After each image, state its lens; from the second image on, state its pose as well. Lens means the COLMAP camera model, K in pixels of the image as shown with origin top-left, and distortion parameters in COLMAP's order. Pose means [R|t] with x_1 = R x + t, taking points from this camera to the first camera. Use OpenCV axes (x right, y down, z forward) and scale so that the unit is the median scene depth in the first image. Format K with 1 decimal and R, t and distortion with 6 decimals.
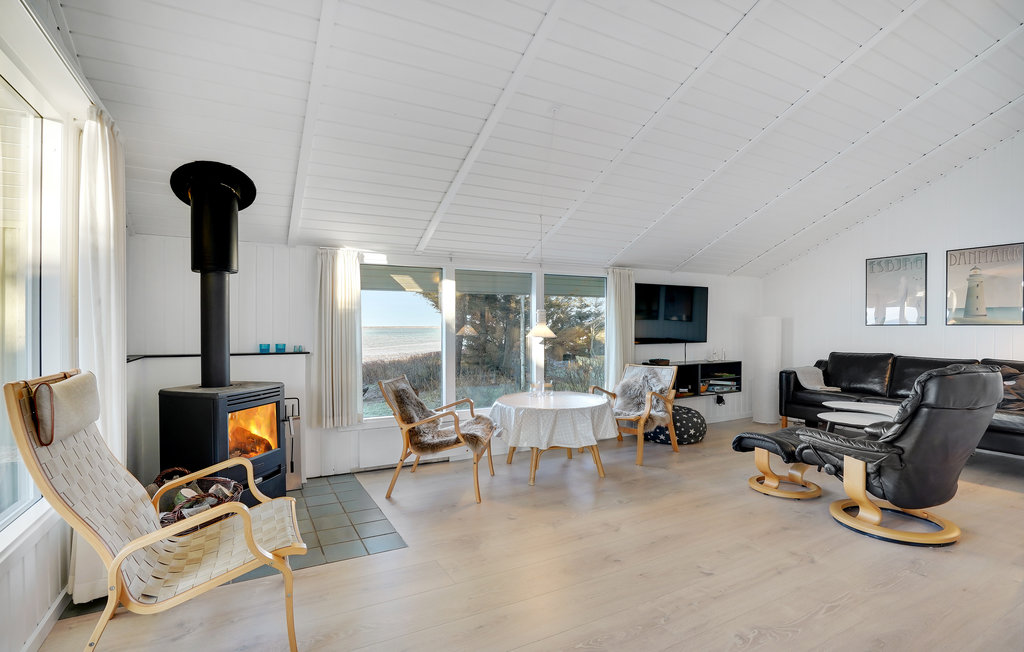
lens RADIAL K [[482.2, 0, 483.5], [0, 482.2, 327.0], [0, 0, 1]] dist [-0.002695, 0.000333]
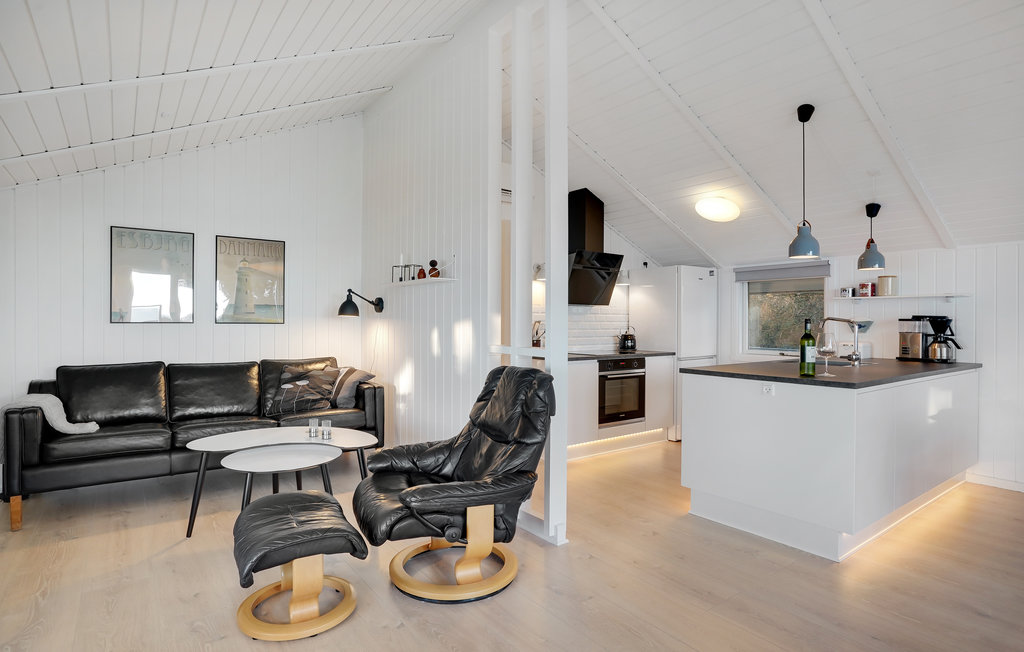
lens RADIAL K [[536.0, 0, 464.0], [0, 536.0, 327.1], [0, 0, 1]] dist [-0.003287, -0.000549]
pose [[-0.131009, -0.005842, 0.991364, -0.026122], [-0.002075, 0.999982, 0.005618, -0.003380], [-0.991379, -0.001321, -0.131019, 0.673070]]
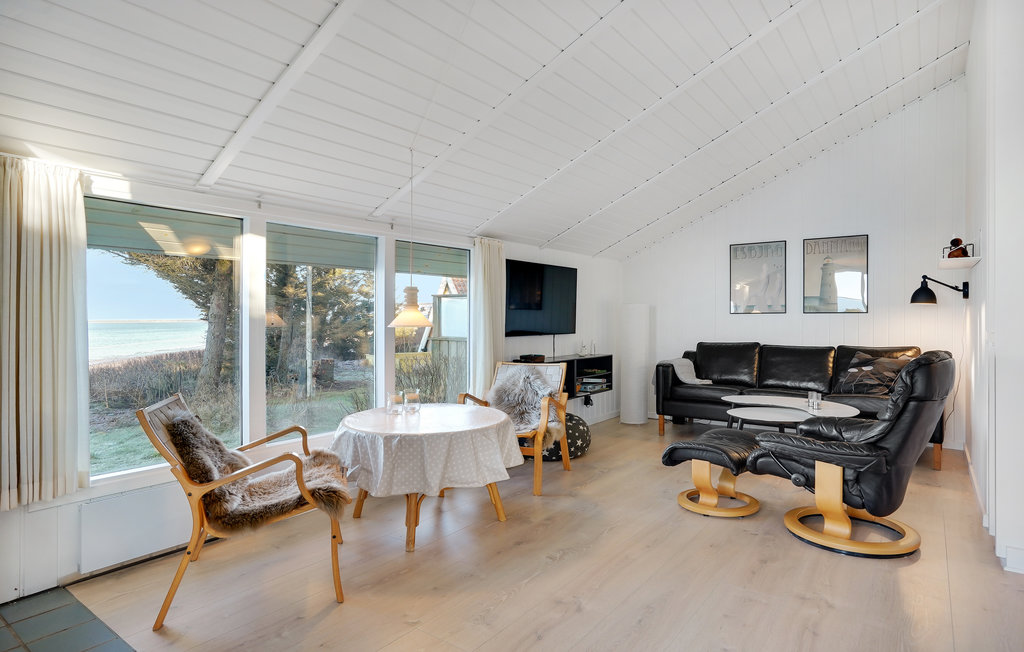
lens RADIAL K [[563.7, 0, 514.3], [0, 563.7, 312.1], [0, 0, 1]] dist [0.003378, 0.002115]
pose [[0.894823, 0.006637, 0.446372, -0.102435], [-0.000288, 0.999898, -0.014291, 0.010785], [-0.446421, 0.012660, 0.894734, 0.208948]]
